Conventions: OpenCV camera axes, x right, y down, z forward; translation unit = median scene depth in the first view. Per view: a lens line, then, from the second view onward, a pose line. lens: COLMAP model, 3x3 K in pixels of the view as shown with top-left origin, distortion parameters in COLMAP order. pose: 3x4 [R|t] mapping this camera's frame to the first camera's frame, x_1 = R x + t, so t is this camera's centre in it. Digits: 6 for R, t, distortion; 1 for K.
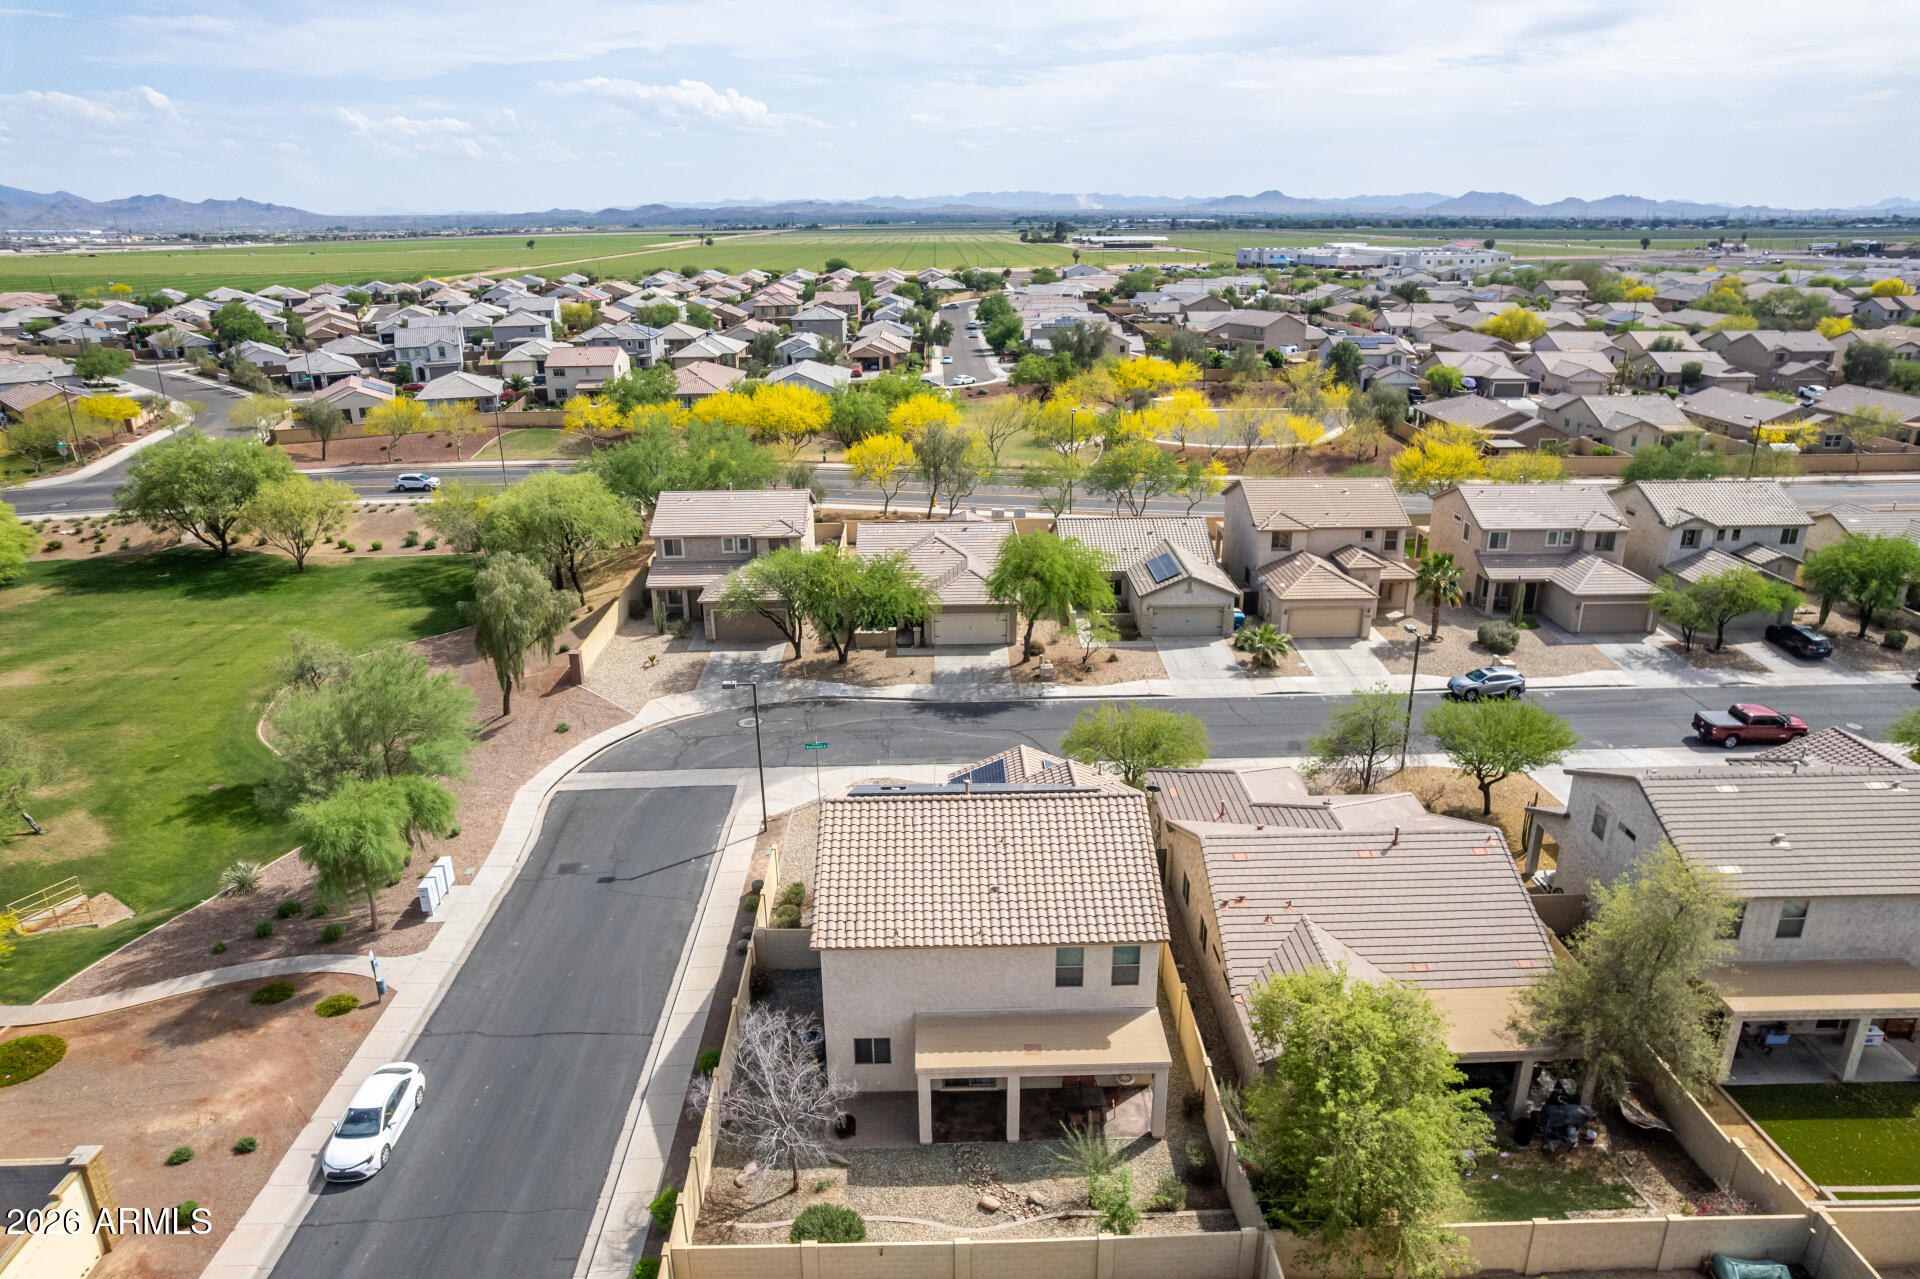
lens RADIAL K [[1231.0, 0, 964.7], [0, 1231.0, 644.2], [0, 0, 1]] dist [-0.078897, 0.072603]
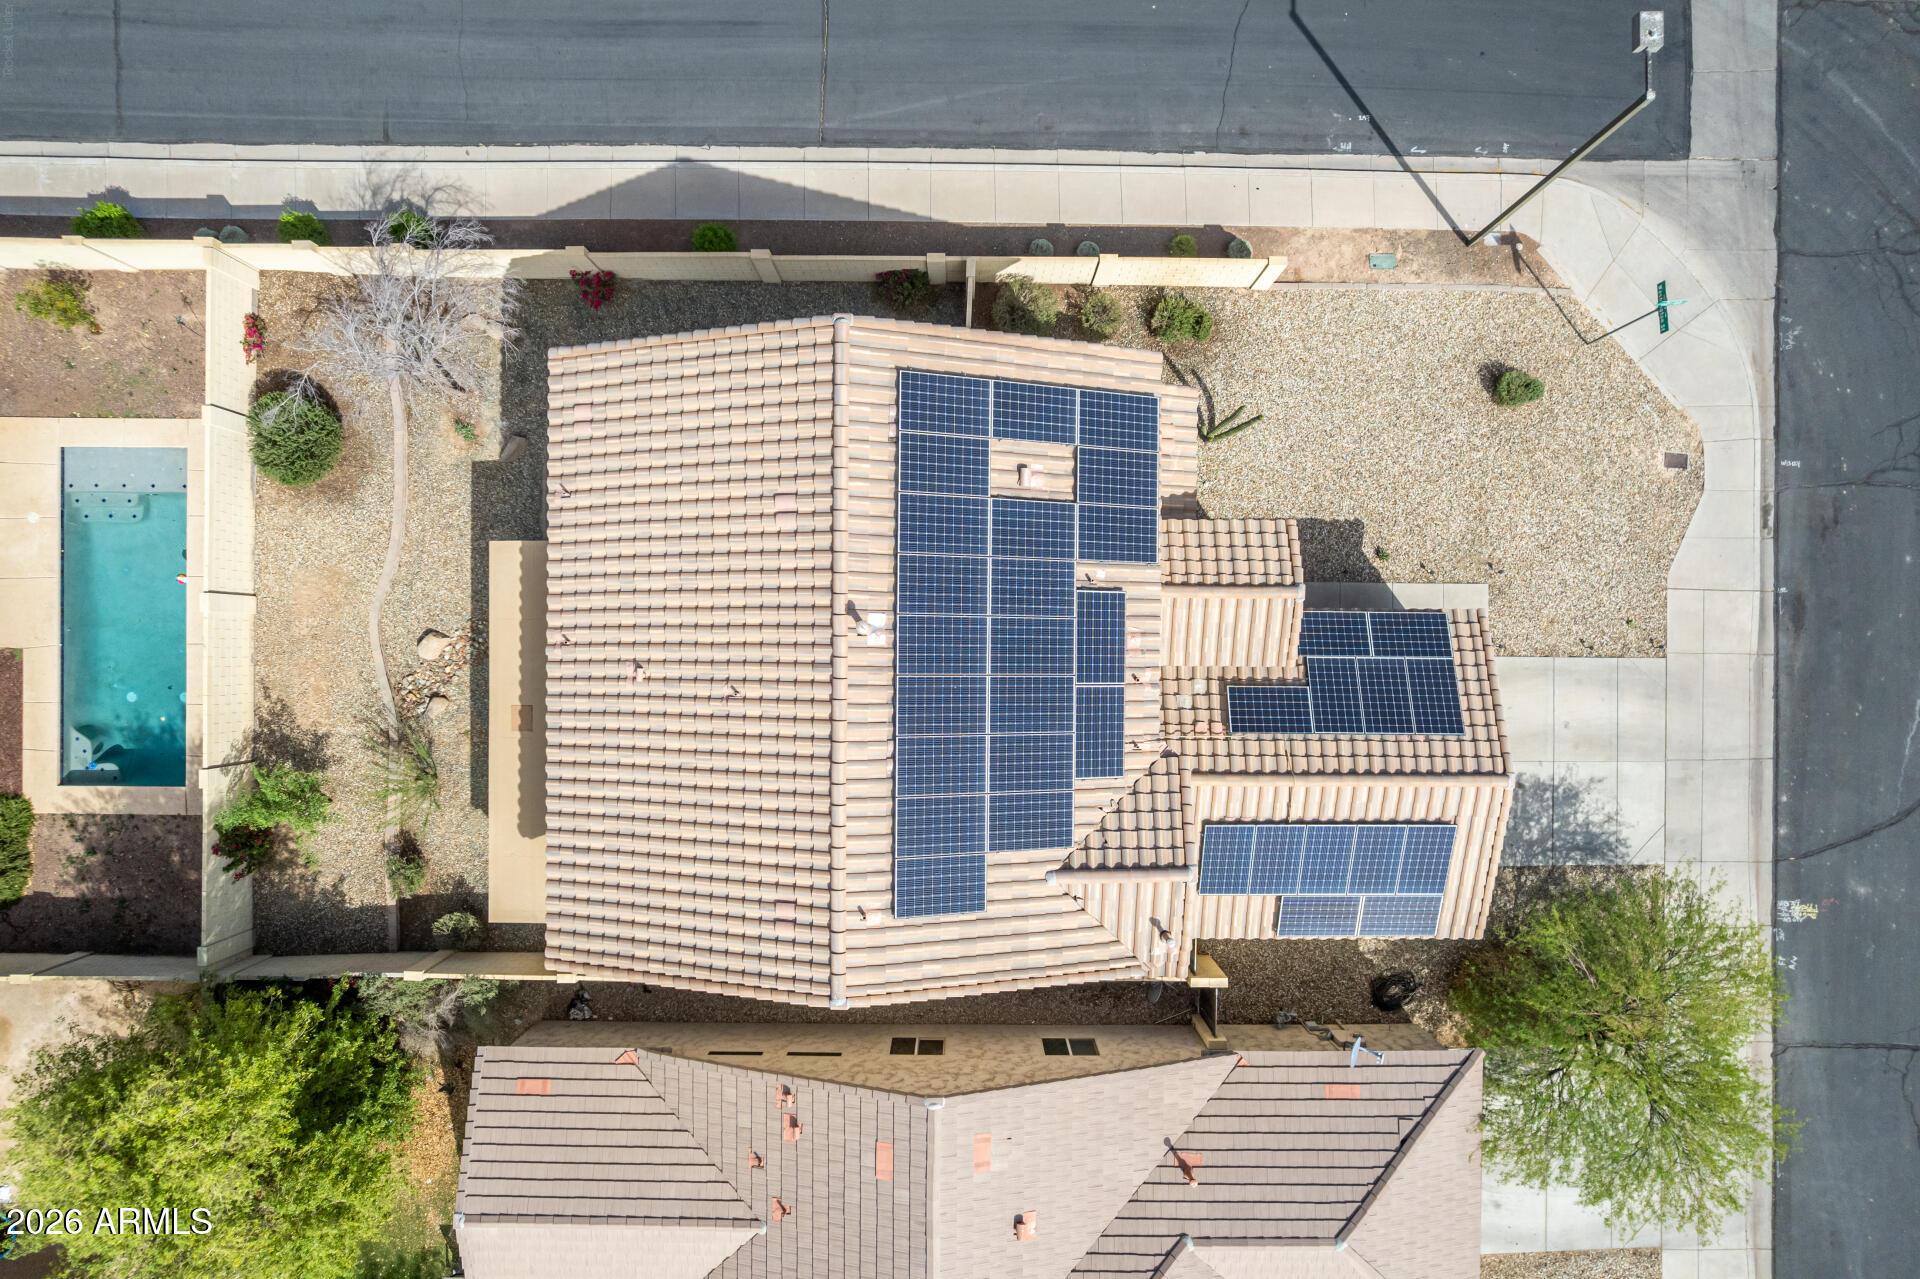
lens RADIAL K [[1231.0, 0, 964.7], [0, 1231.0, 644.2], [0, 0, 1]] dist [-0.078897, 0.072603]
pose [[-0.036678, 0.999326, 0.001379, 0.003388], [-0.340260, -0.013786, 0.940231, -0.173296], [0.939616, 0.034017, 0.340536, 0.469878]]
